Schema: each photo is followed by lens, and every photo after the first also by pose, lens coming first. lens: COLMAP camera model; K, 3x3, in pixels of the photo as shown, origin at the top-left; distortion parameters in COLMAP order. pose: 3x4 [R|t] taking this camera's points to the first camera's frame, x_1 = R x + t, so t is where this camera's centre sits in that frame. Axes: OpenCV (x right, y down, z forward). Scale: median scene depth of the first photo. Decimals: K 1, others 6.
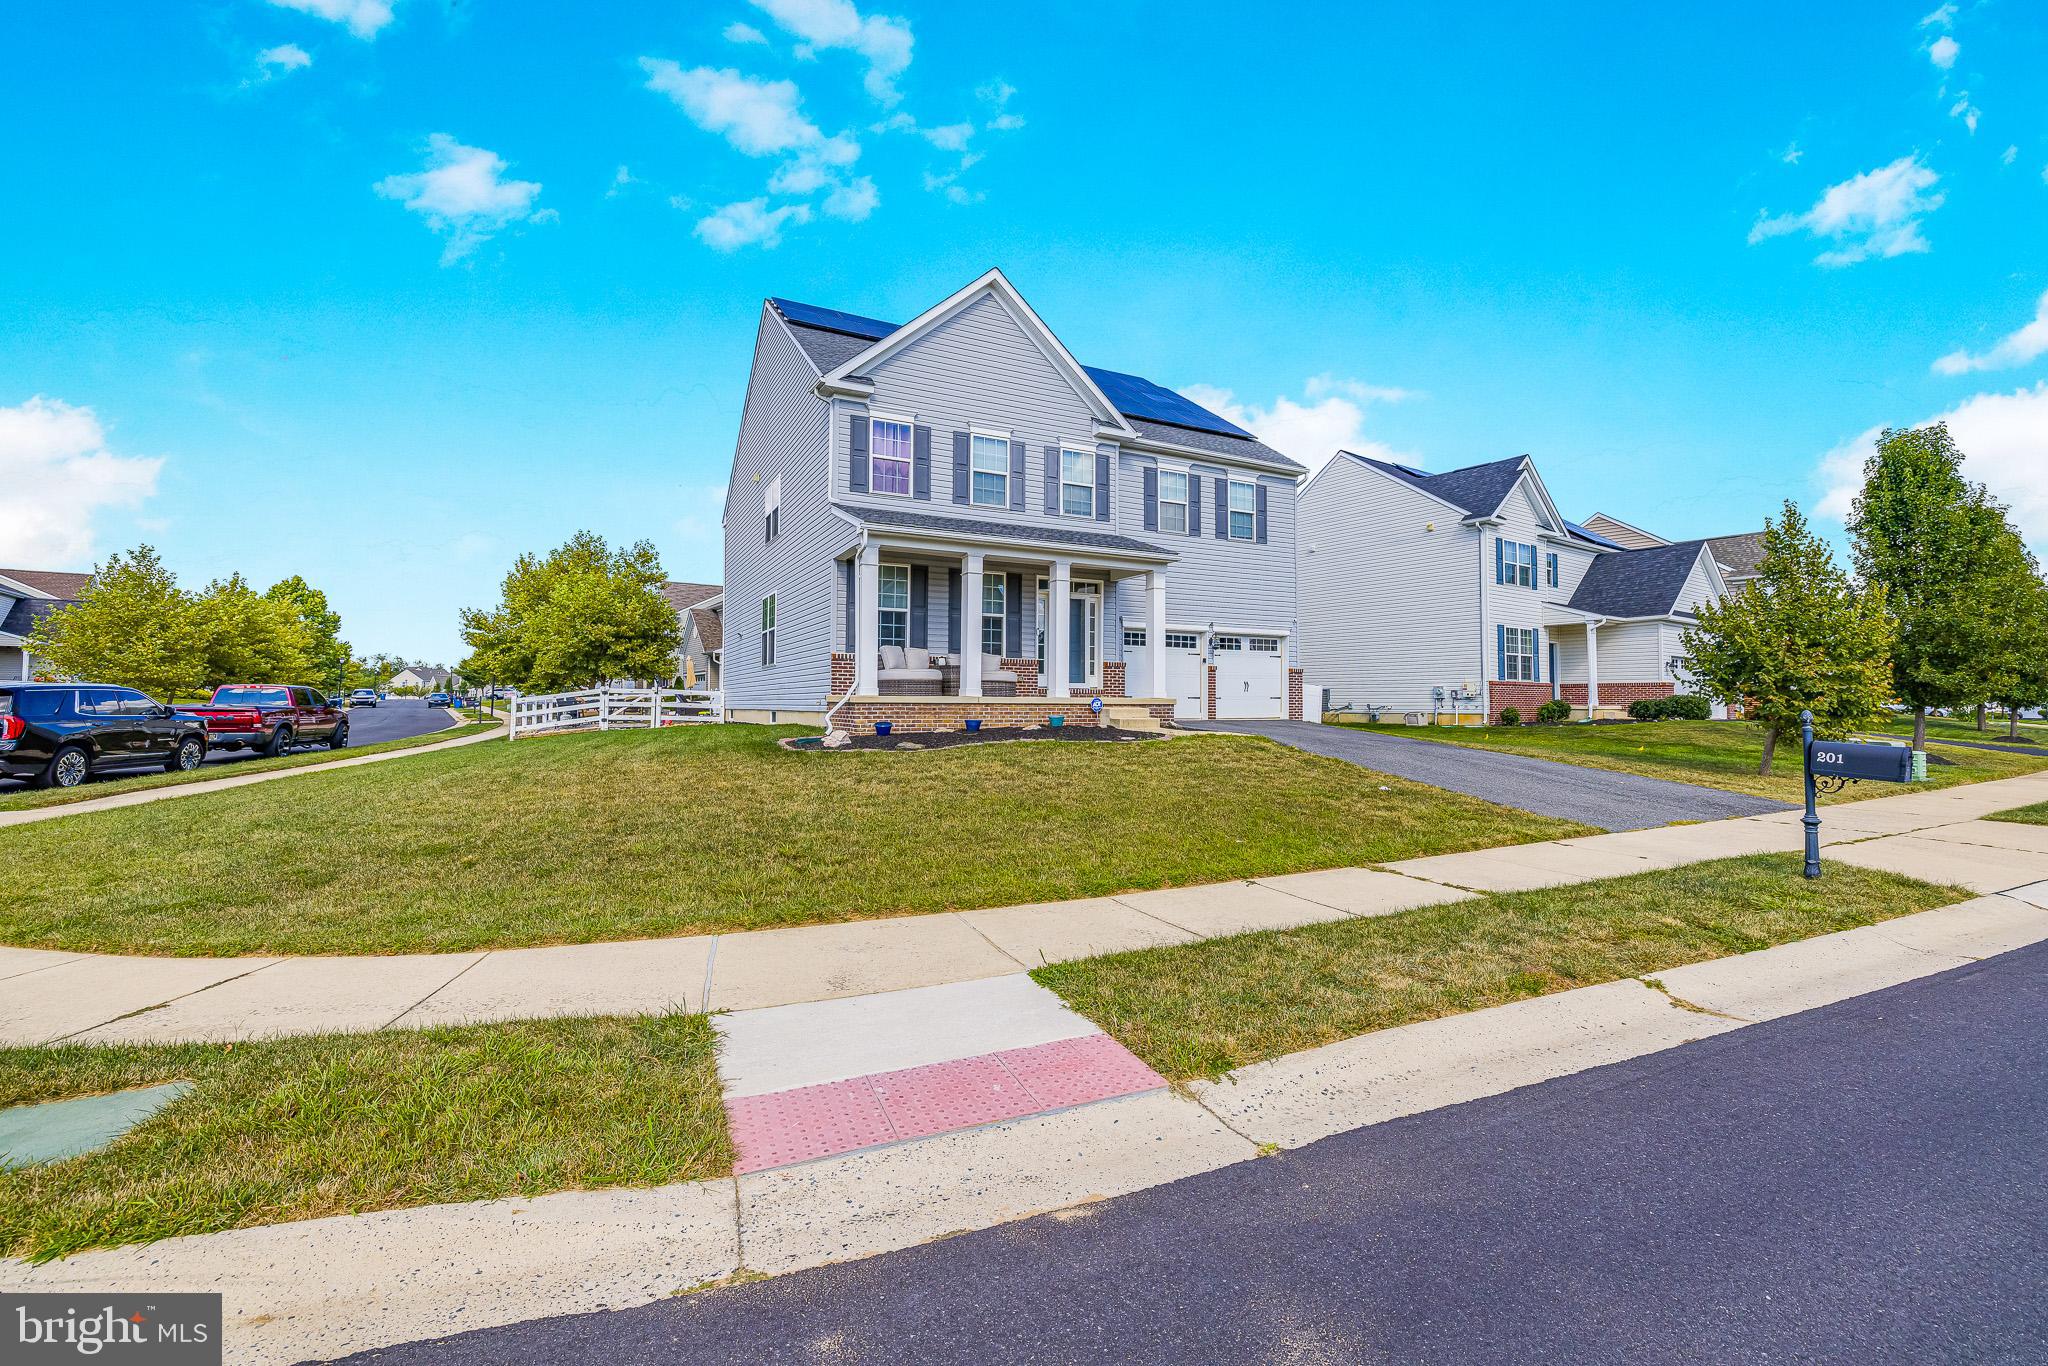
lens RADIAL K [[854.8, 0, 1024.8], [0, 854.8, 672.3], [0, 0, 1]] dist [0.004551, 0.001228]
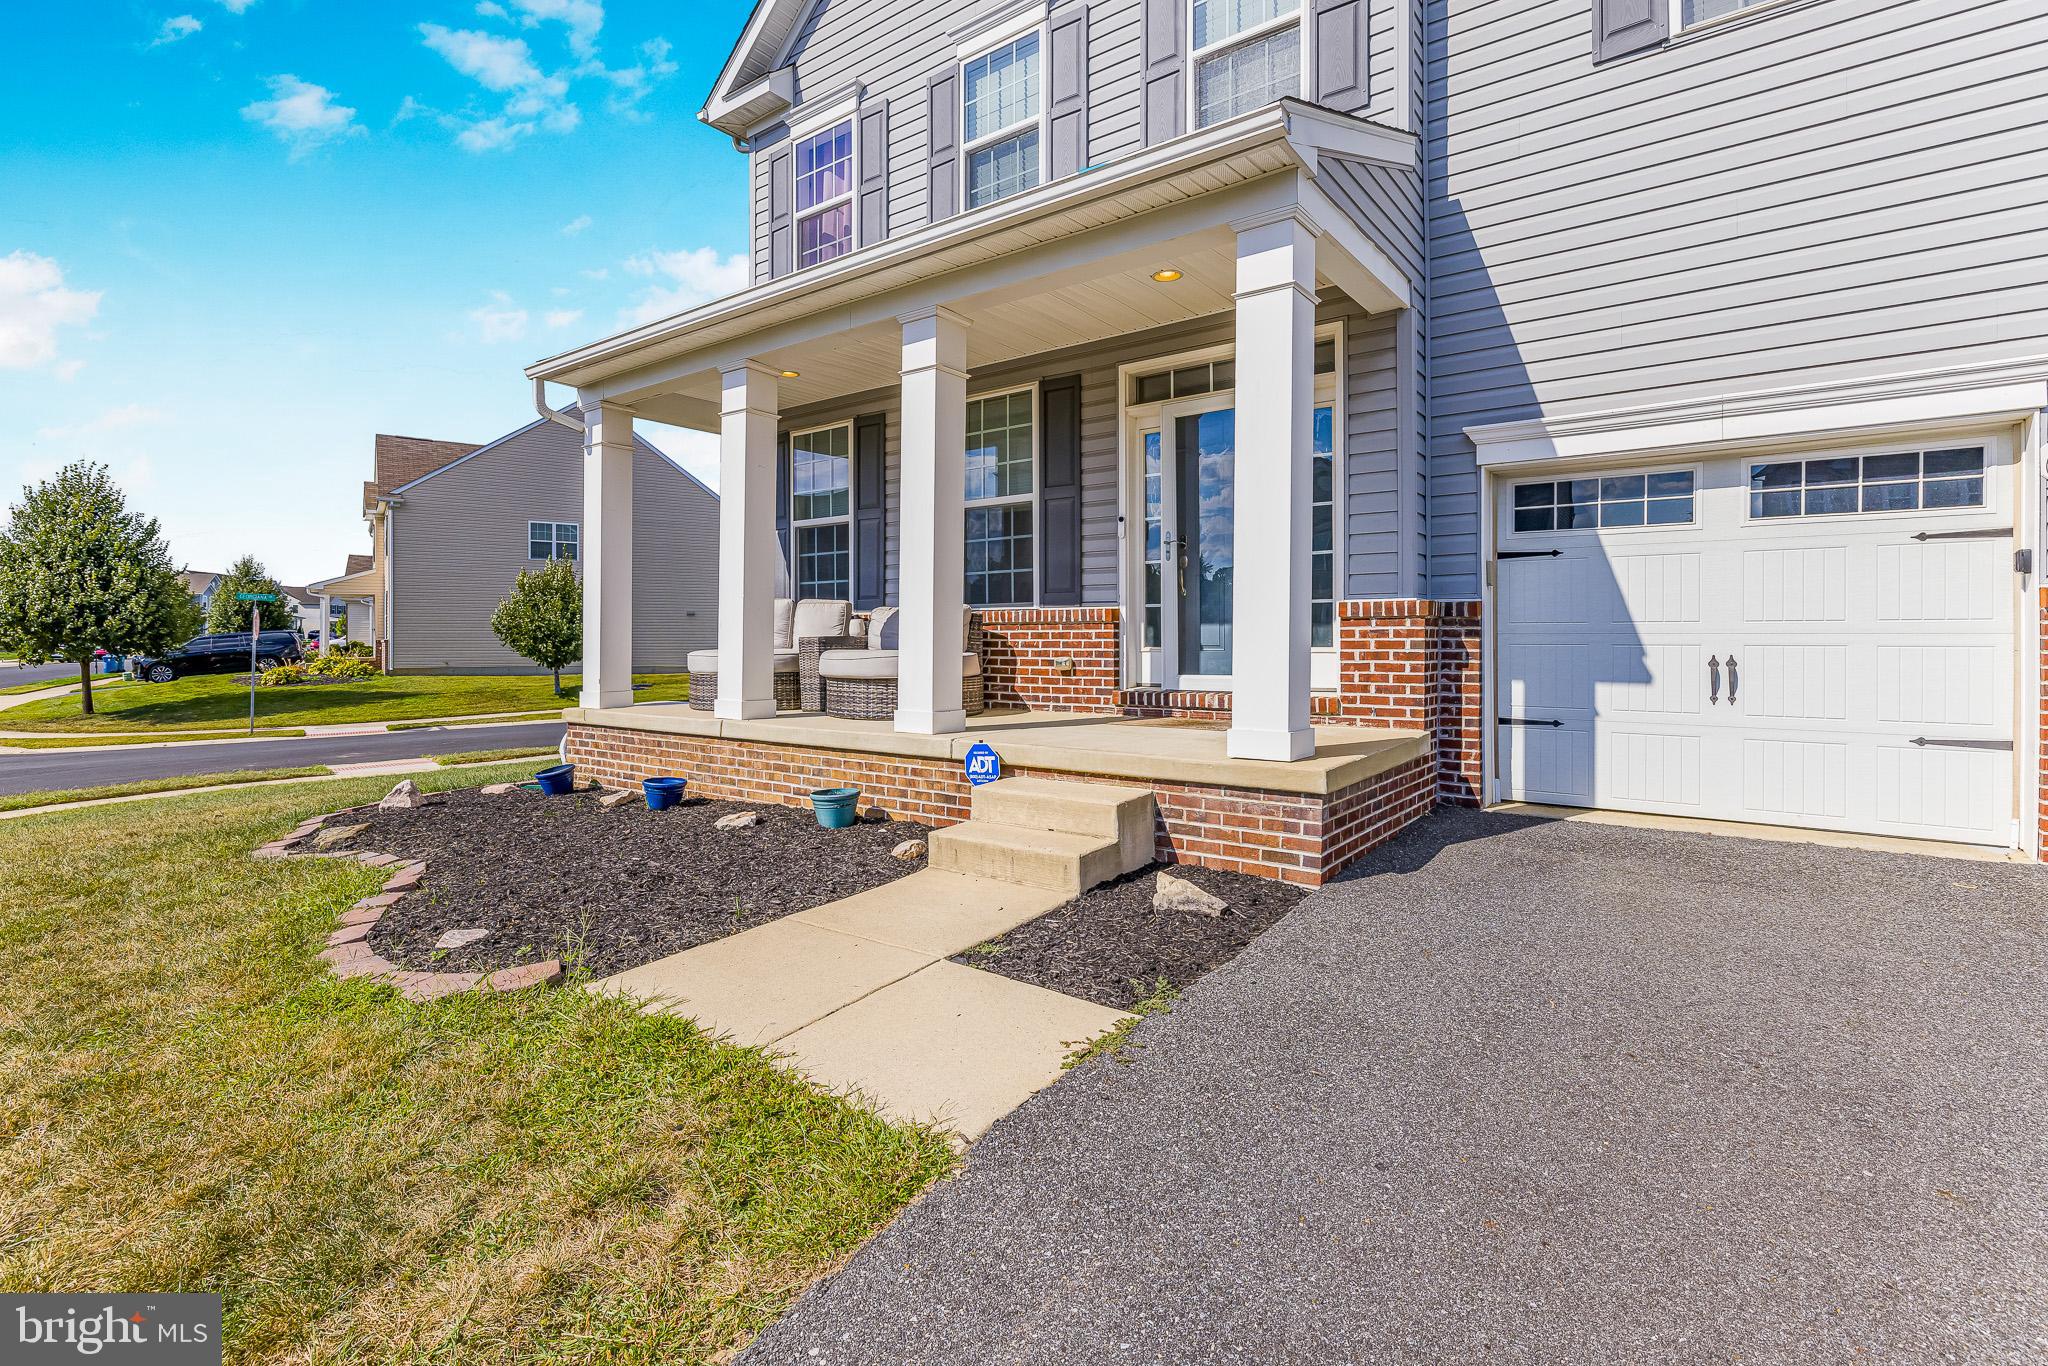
lens RADIAL K [[971.8, 0, 1016.8], [0, 971.8, 641.3], [0, 0, 1]] dist [-0.004029, -0.000418]
pose [[0.434559, -0.006604, -0.900619, 0.314332], [0.035705, 0.999313, 0.009900, -0.005995], [0.899935, -0.036458, 0.434497, 0.698564]]
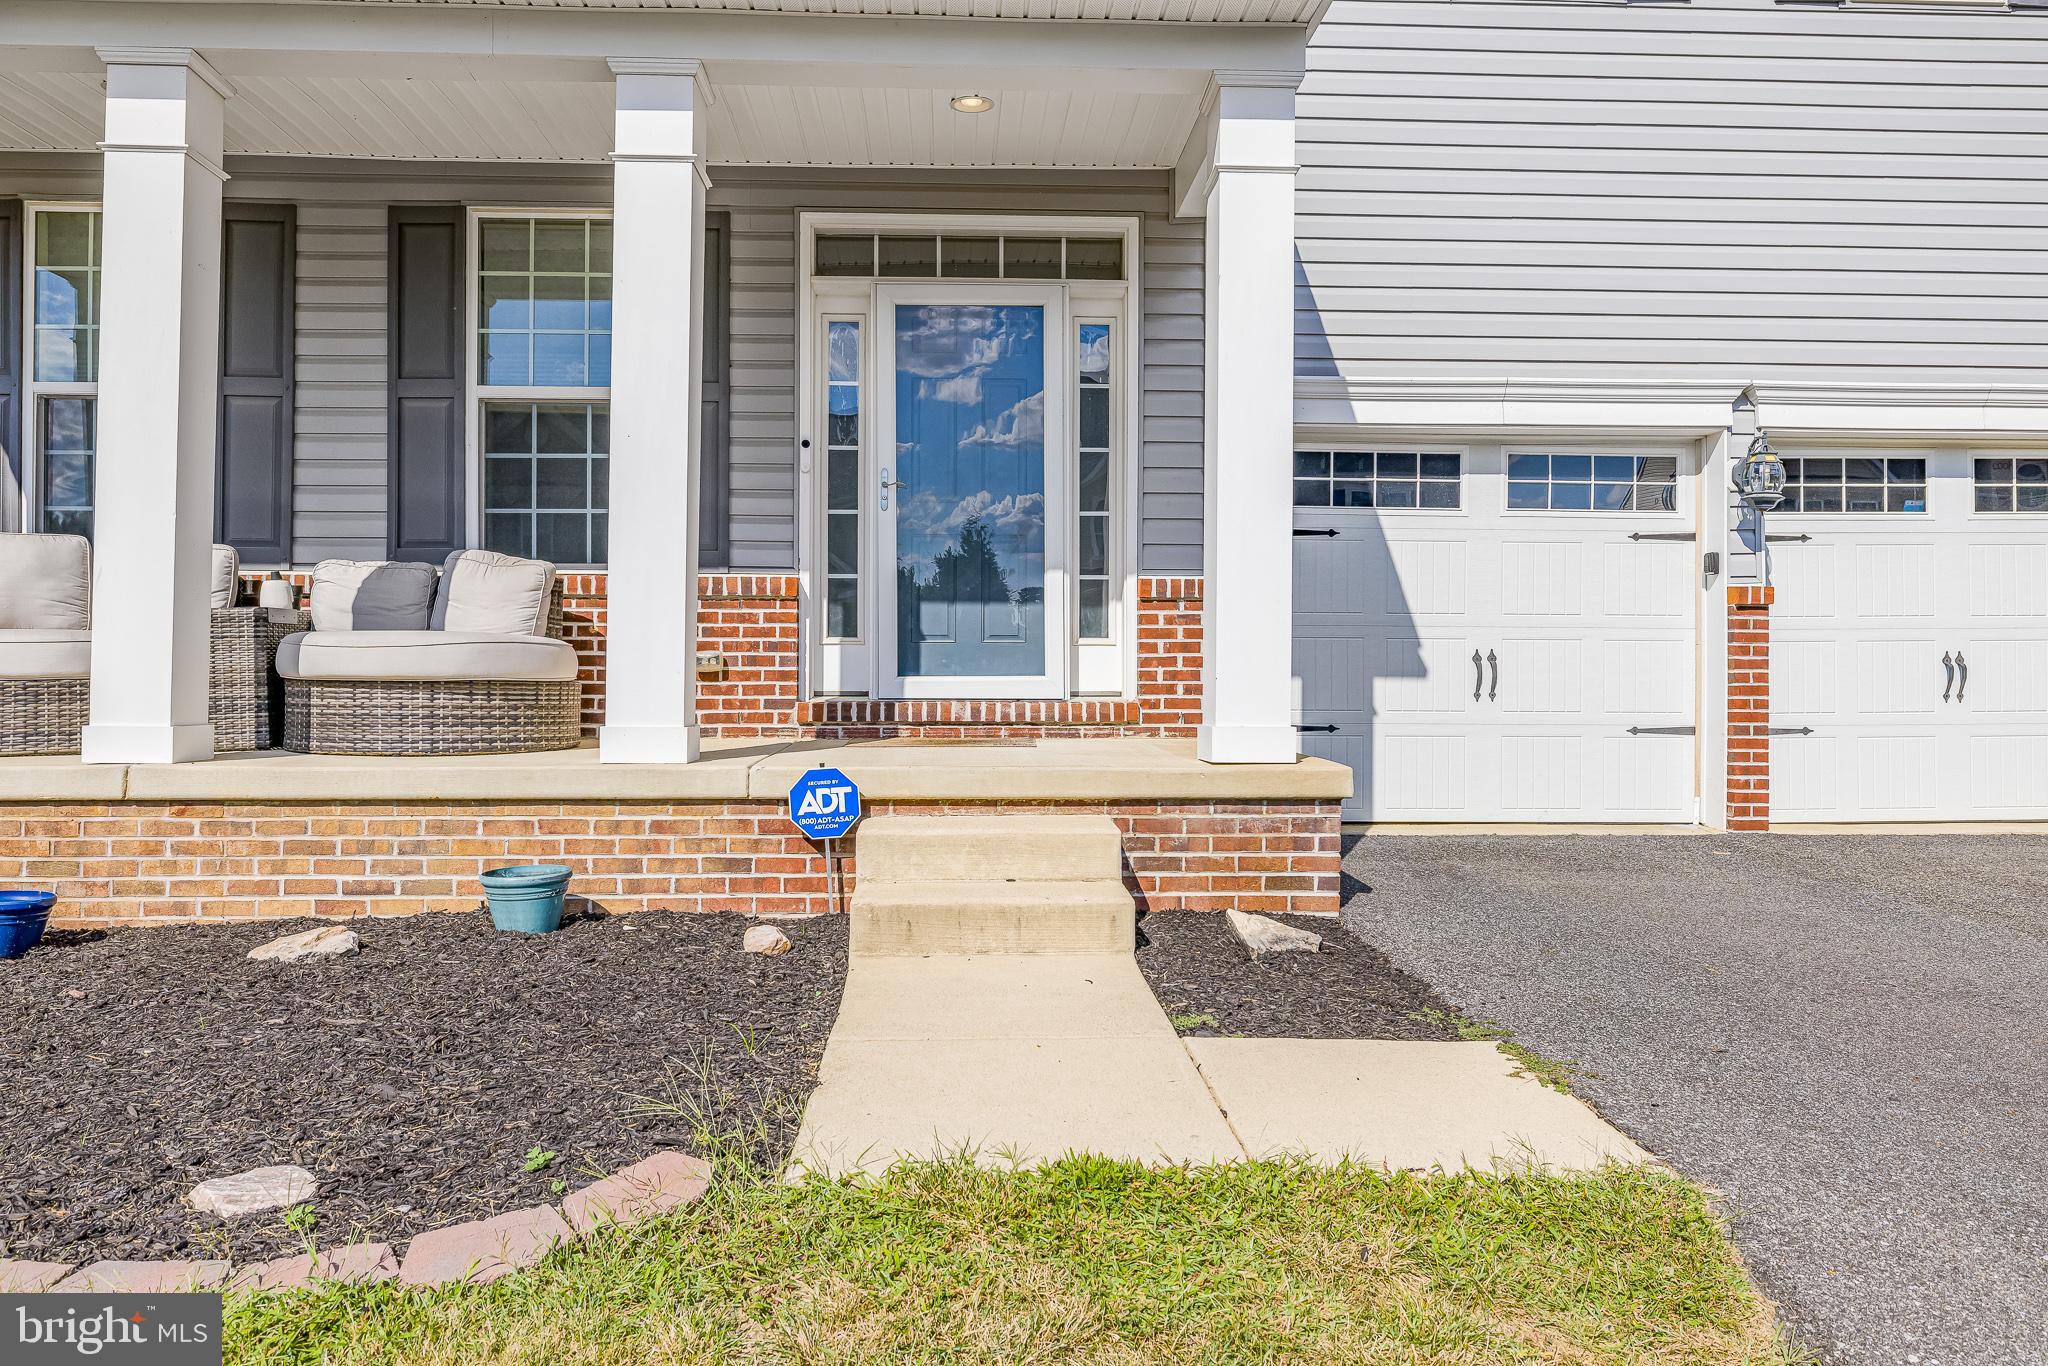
lens RADIAL K [[1481.2, 0, 1031.6], [0, 1481.2, 663.1], [0, 0, 1]] dist [-0.009706, 0.003324]
pose [[0.910515, -0.008946, -0.413380, 0.209891], [0.017942, 0.999679, 0.017883, 0.001997], [0.413088, -0.023700, 0.910383, 0.584697]]
